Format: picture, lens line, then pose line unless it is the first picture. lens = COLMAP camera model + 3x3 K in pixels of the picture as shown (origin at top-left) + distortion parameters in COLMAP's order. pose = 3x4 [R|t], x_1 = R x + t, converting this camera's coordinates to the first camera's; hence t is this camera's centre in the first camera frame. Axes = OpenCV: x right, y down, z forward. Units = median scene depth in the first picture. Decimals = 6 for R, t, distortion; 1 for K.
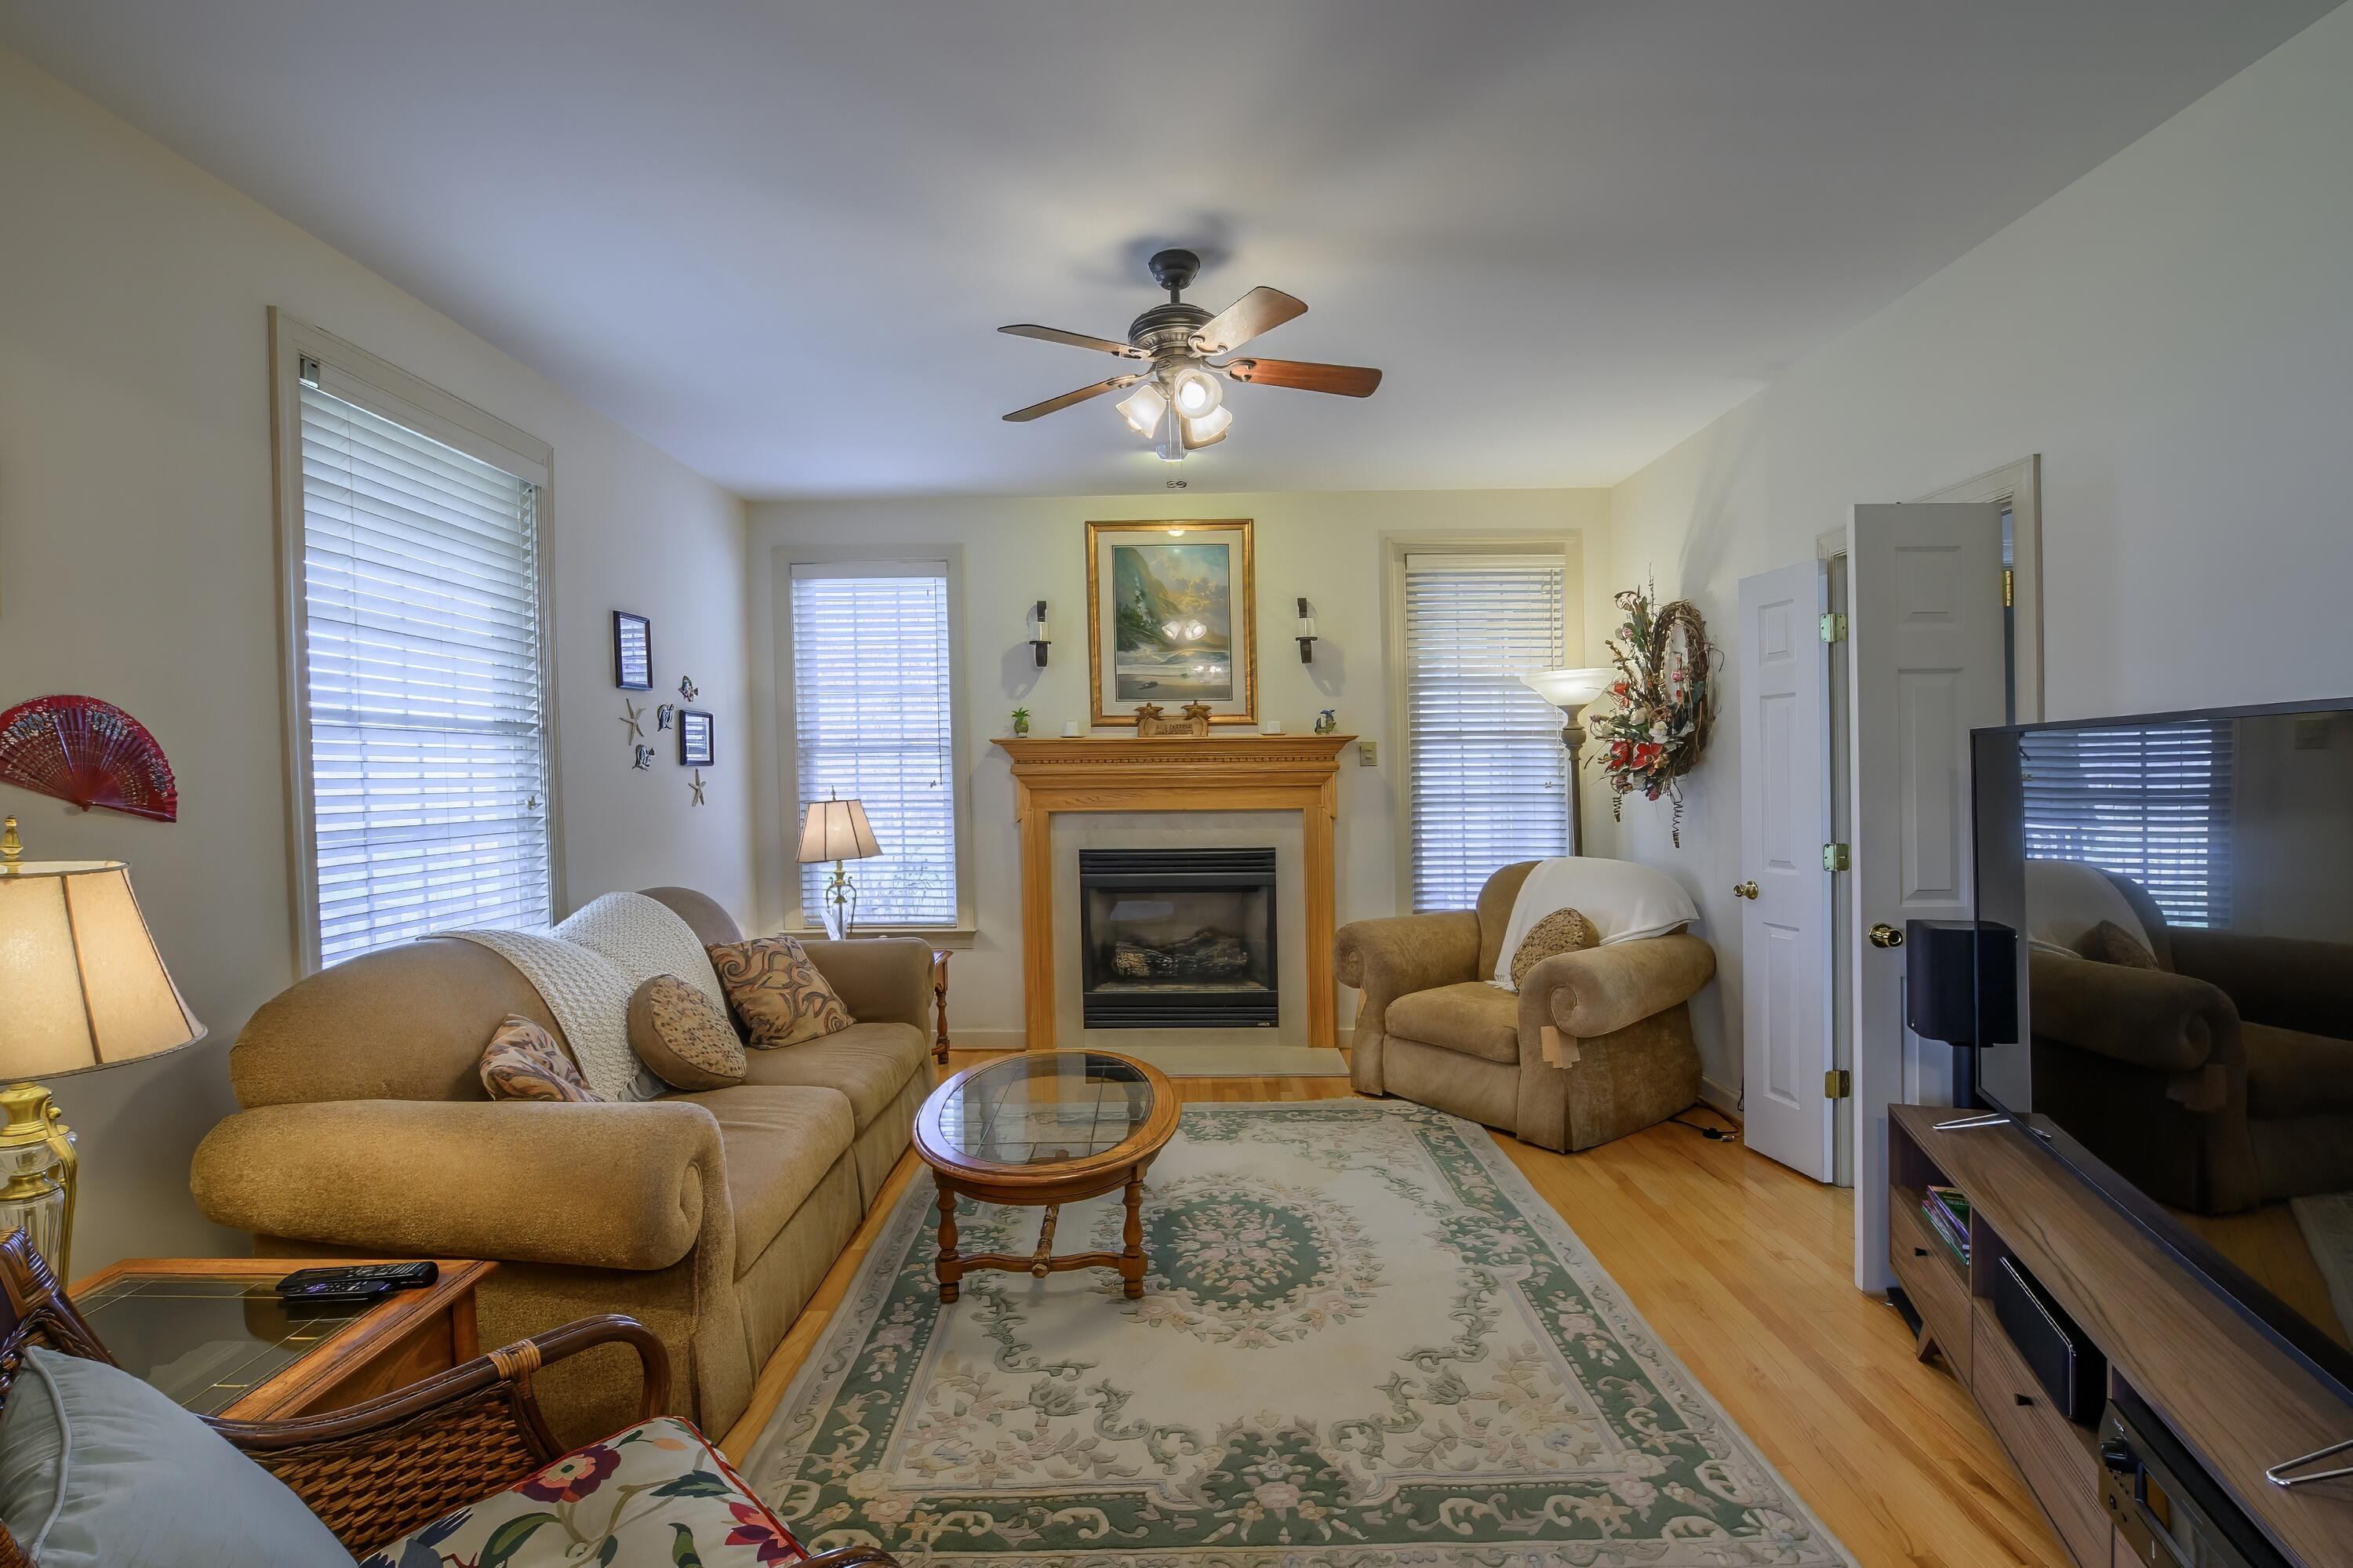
lens RADIAL K [[1090.6, 0, 1155.8], [0, 1090.6, 781.9], [0, 0, 1]] dist [-0.001371, 0.000305]
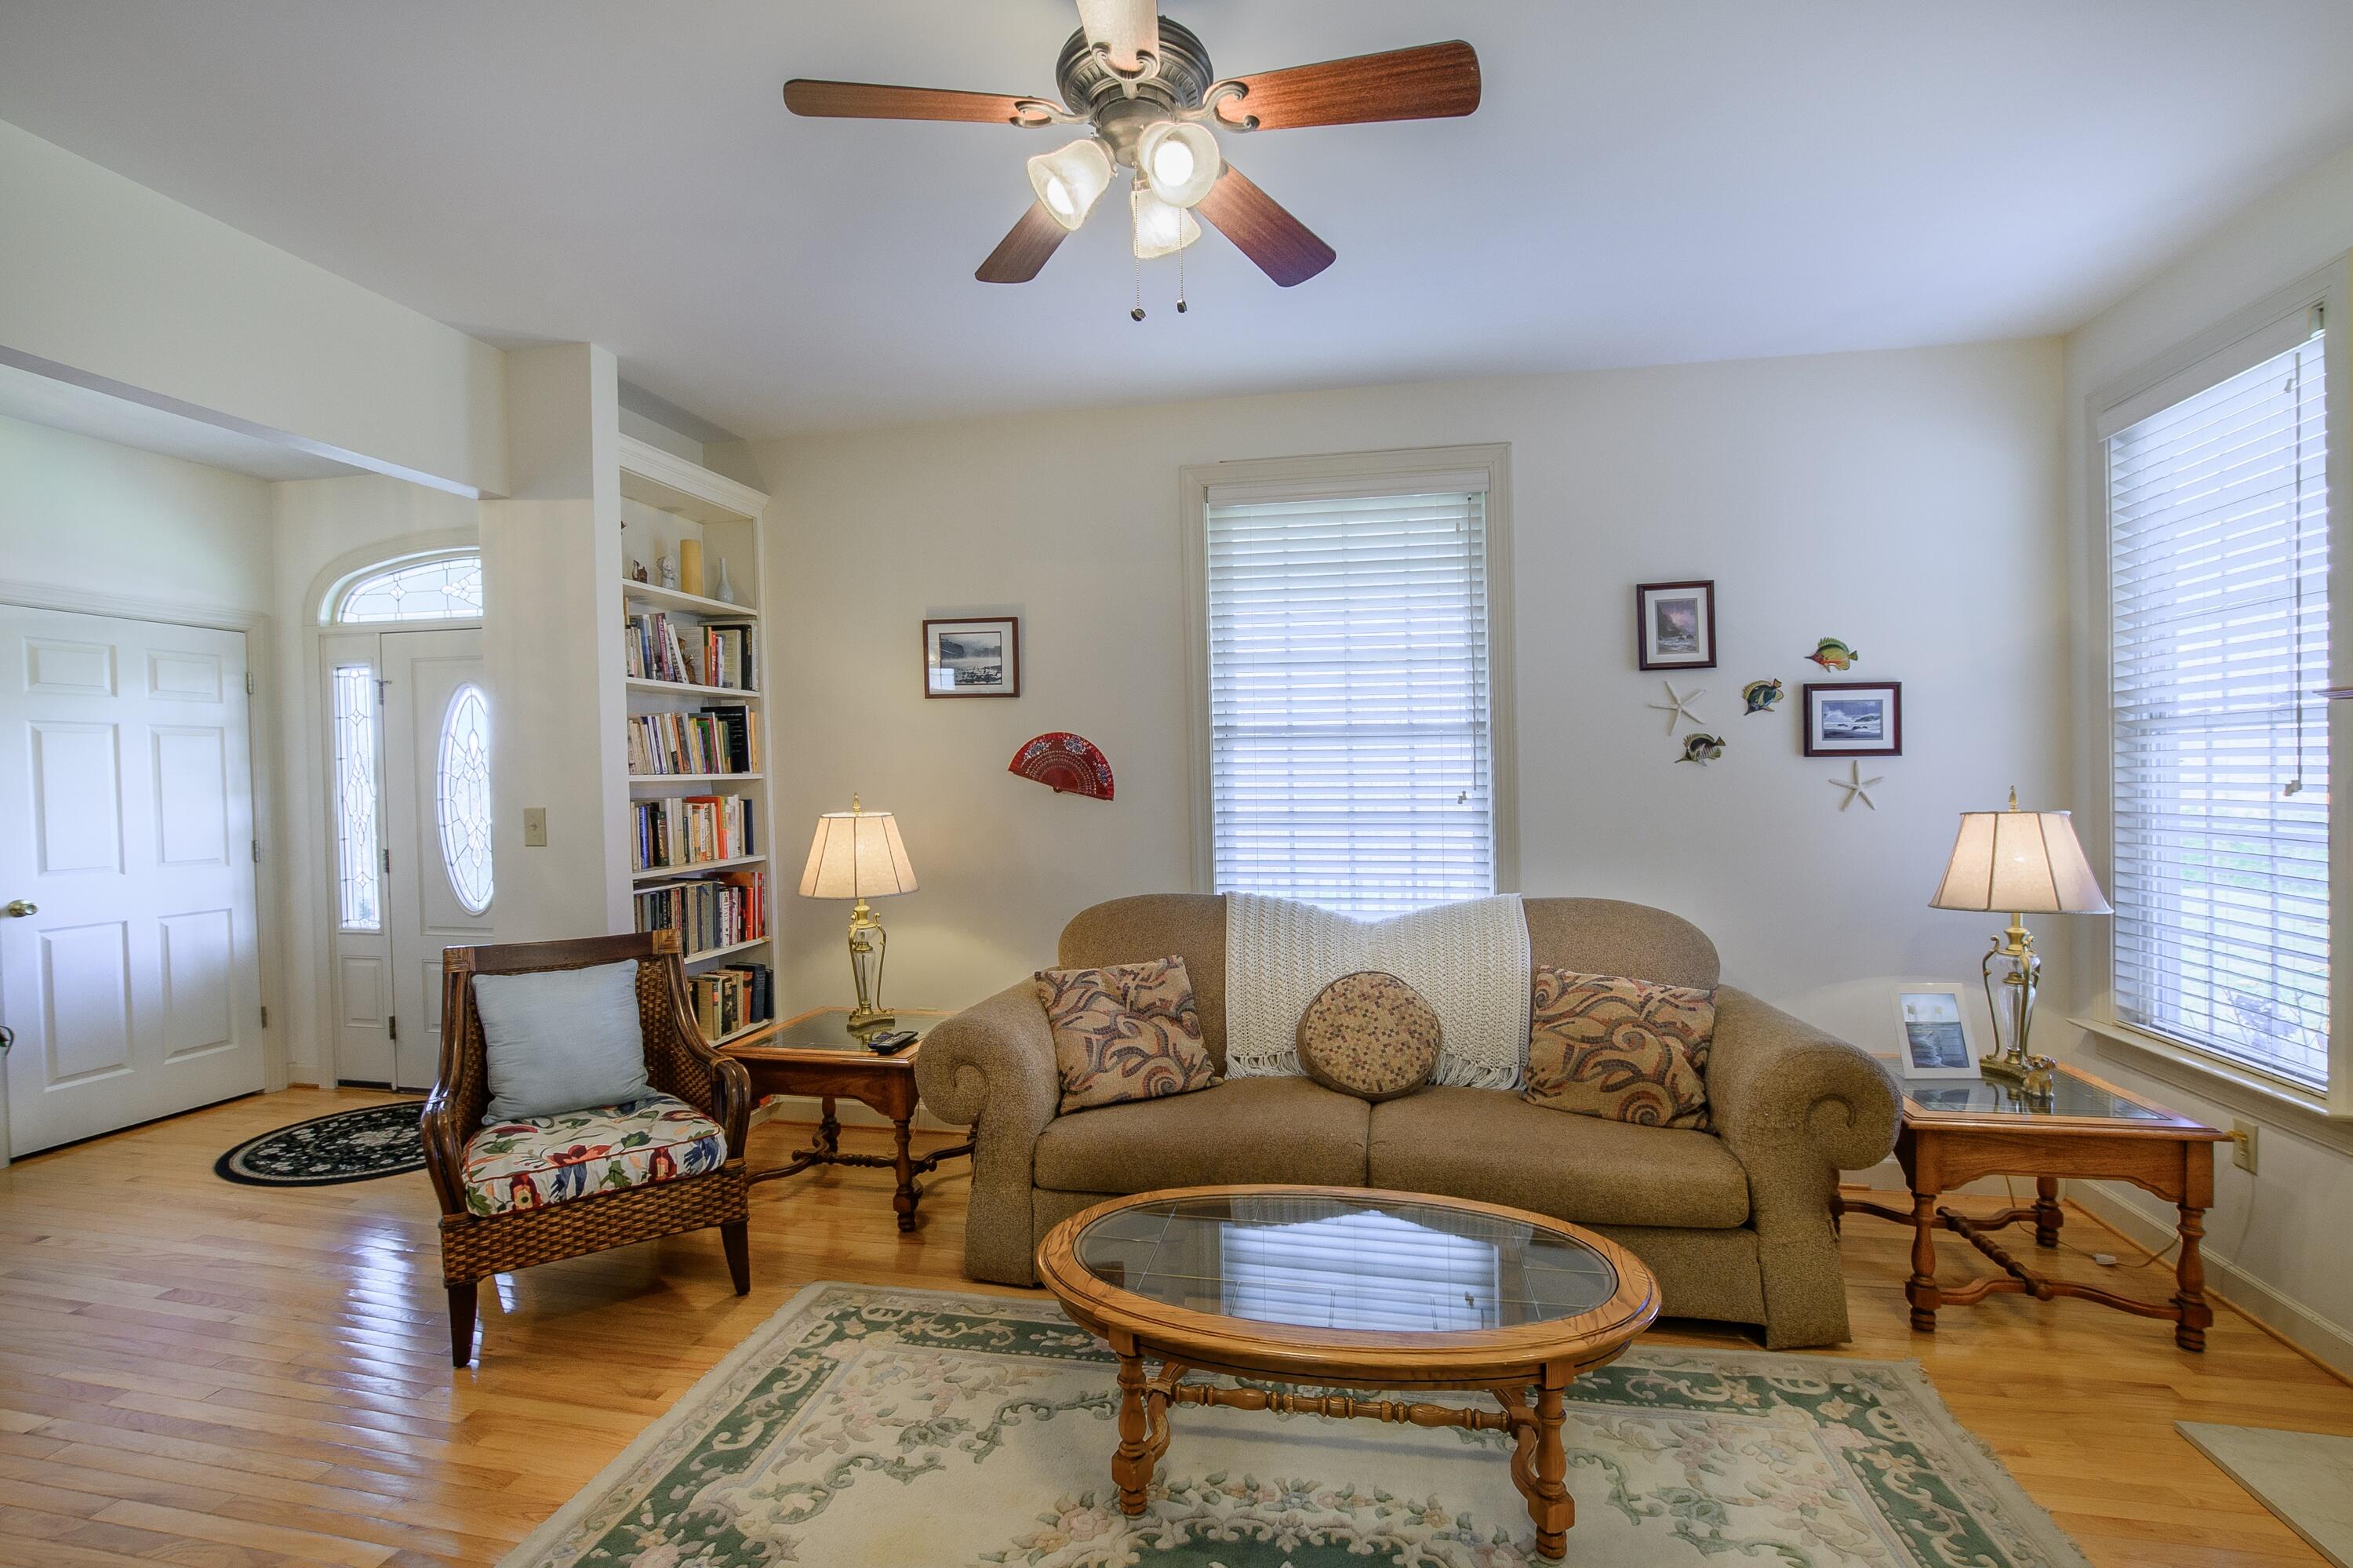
lens RADIAL K [[1090.6, 0, 1165.5], [0, 1090.6, 793.3], [0, 0, 1]] dist [-0.001371, 0.000305]
pose [[-0.185120, 0.026144, -0.982368, 0.684132], [0.000757, 0.999650, 0.026462, -0.017210], [0.982716, 0.004155, -0.185075, 1.181452]]
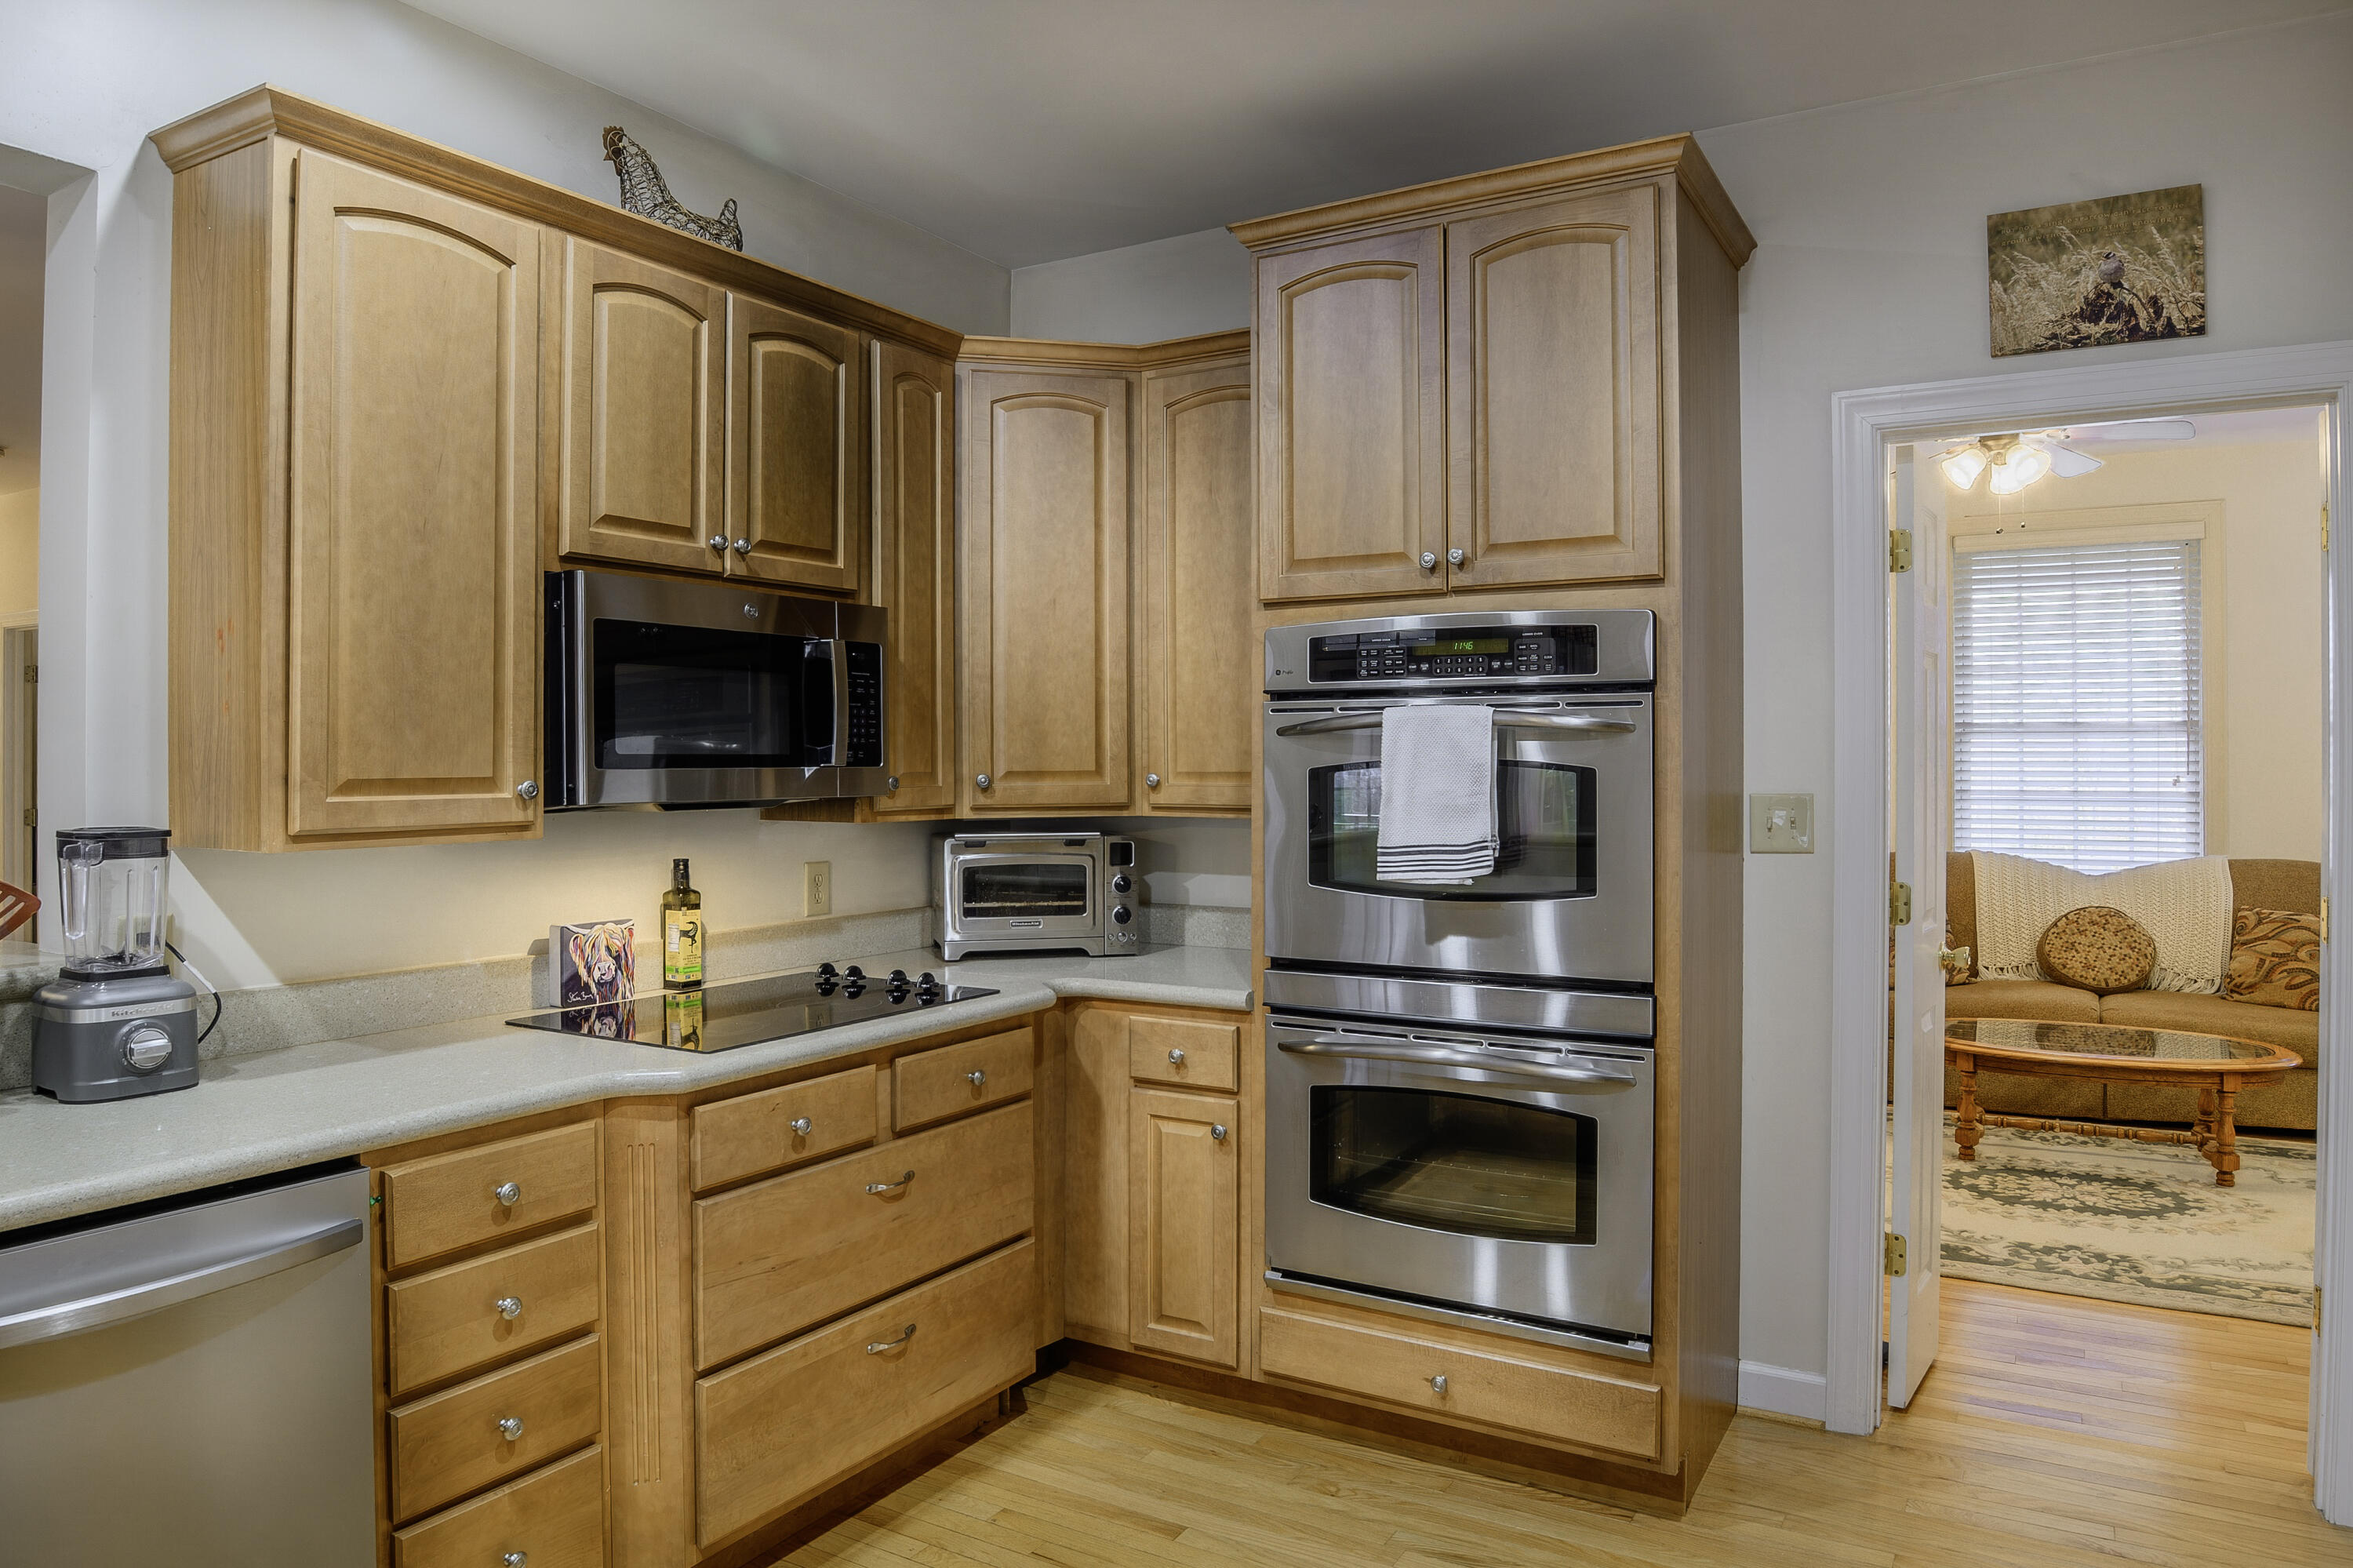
lens RADIAL K [[1481.3, 0, 1168.9], [0, 1481.3, 740.6], [0, 0, 1]] dist [-0.060390, 0.023358]
pose [[-0.510456, 0.000661, -0.859903, 2.035682], [-0.001086, 0.999998, 0.001413, -0.037890], [0.859903, 0.001655, -0.510455, 1.094436]]
